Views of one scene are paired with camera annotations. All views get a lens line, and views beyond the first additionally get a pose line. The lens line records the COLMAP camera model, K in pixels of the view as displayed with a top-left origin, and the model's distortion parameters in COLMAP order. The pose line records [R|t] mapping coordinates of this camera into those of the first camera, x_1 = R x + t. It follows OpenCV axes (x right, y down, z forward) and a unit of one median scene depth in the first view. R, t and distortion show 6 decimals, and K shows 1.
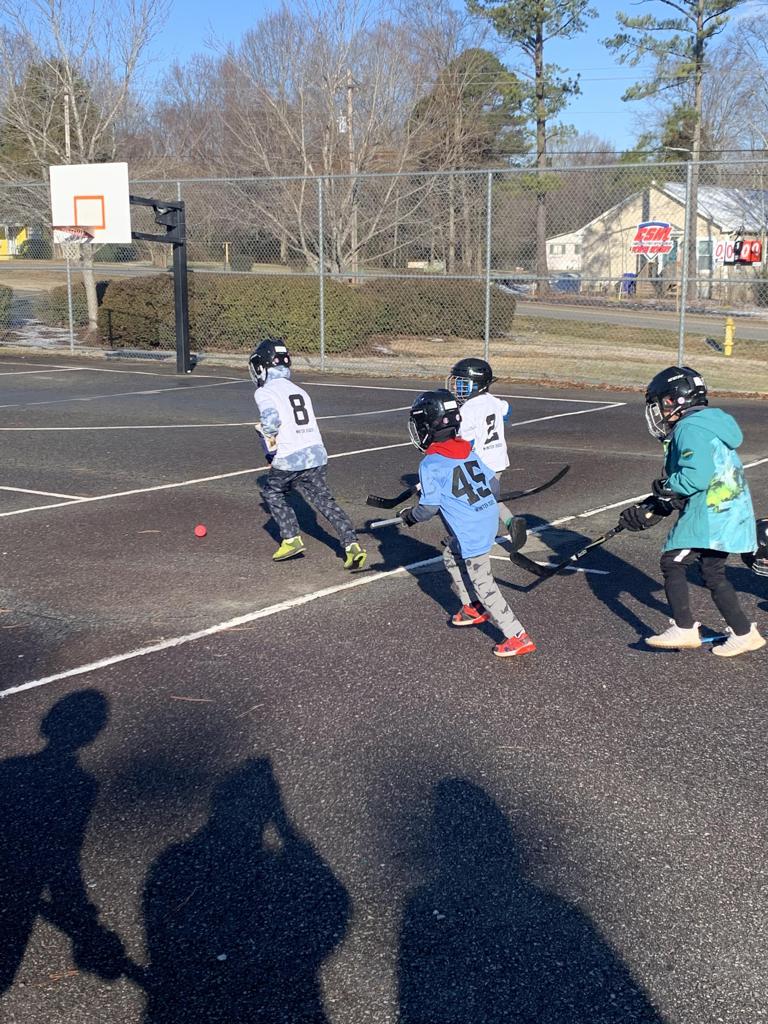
lens RADIAL K [[1364.5, 0, 384.0], [0, 1364.5, 512.0], [0, 0, 1]] dist [0.227206, -0.755092]
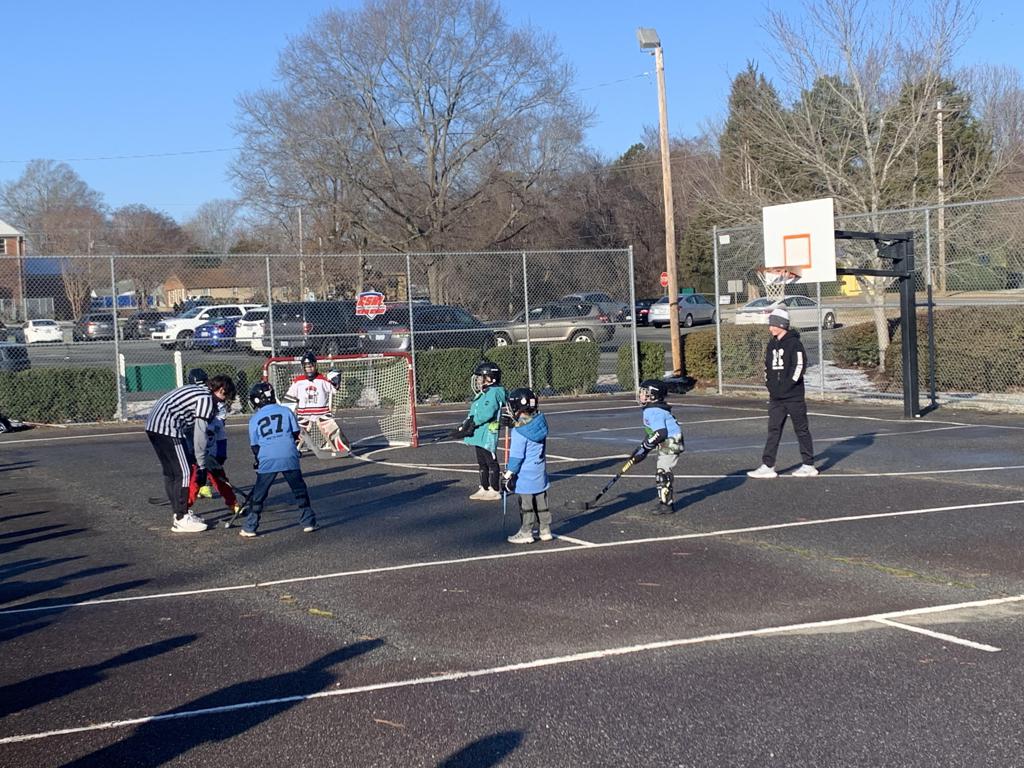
lens RADIAL K [[1553.4, 0, 512.0], [0, 1553.4, 384.0], [0, 0, 1]] dist [0.143523, -0.094743]
pose [[0.866553, -0.015803, -0.498835, 0.150145], [-0.044207, 0.993140, -0.108257, -0.000598], [0.497124, 0.115862, 0.859909, -0.012855]]
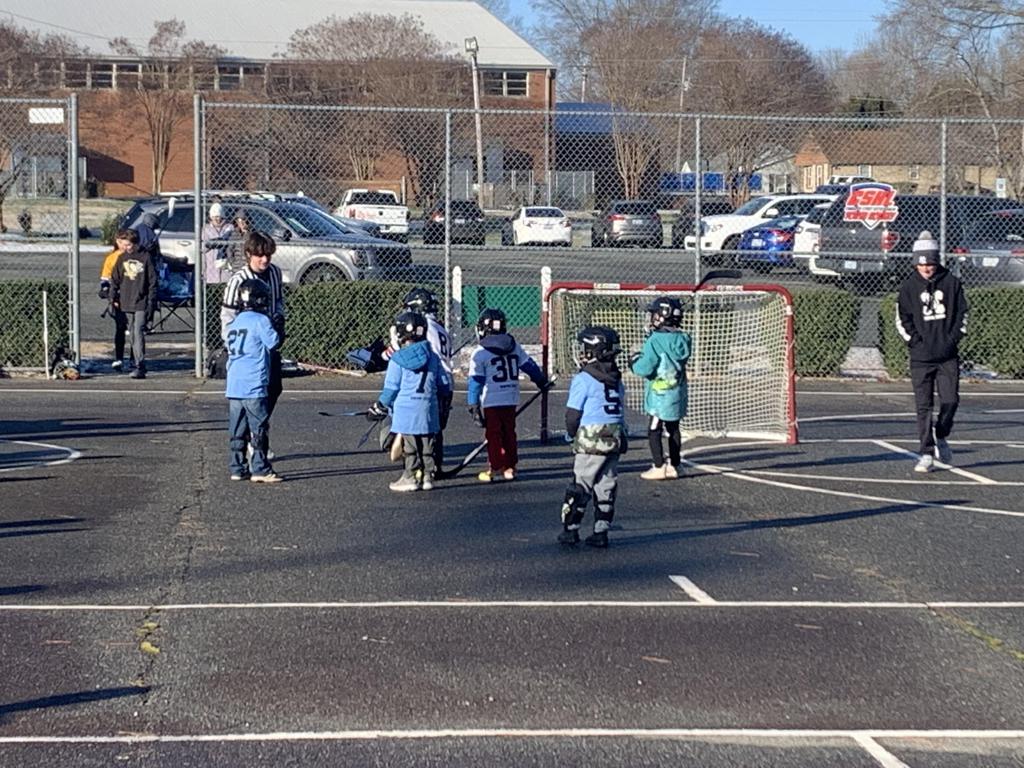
lens RADIAL K [[2741.8, 0, 466.2], [0, 2741.8, 382.6], [0, 0, 1]] dist [0.054747, 0.572835]
pose [[0.636146, 0.045247, -0.770241, 0.336237], [-0.139886, 0.988499, -0.057465, -0.010861], [0.758782, 0.144302, 0.635159, 0.048722]]
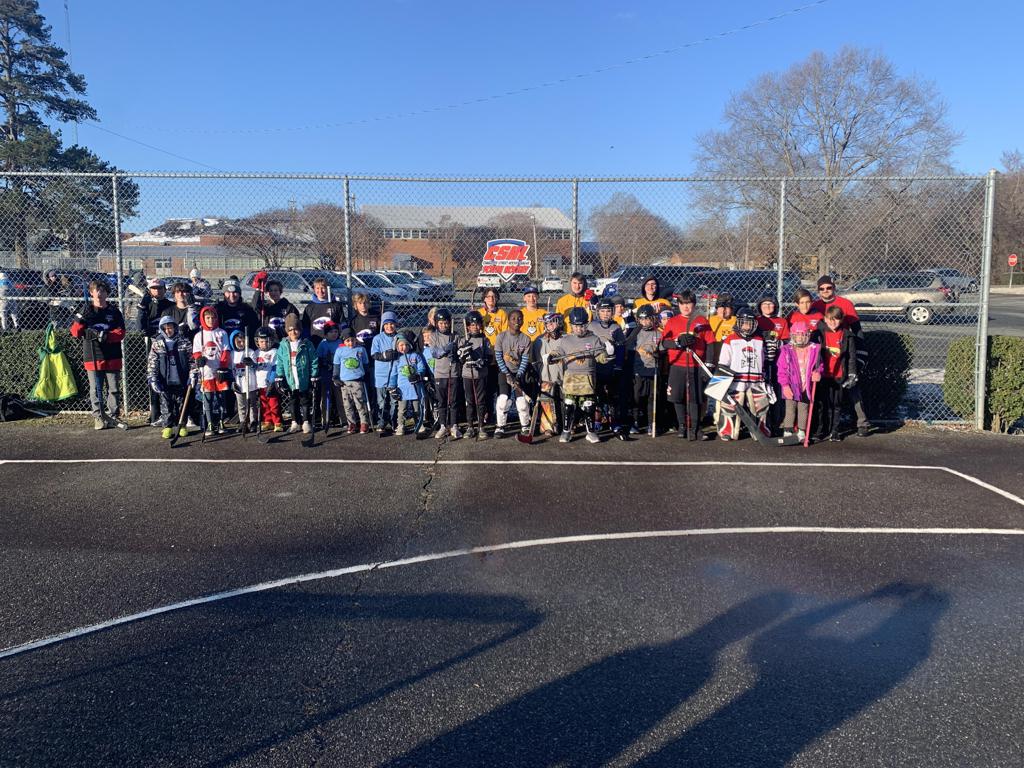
lens RADIAL K [[767.7, 0, 512.4], [0, 767.7, 370.1], [0, 0, 1]] dist [0.003086, 0.002164]
pose [[0.551759, 0.086918, -0.829462, -0.298470], [-0.140759, 0.989992, 0.010106, -0.163954], [0.822040, 0.111178, 0.558471, 0.911233]]
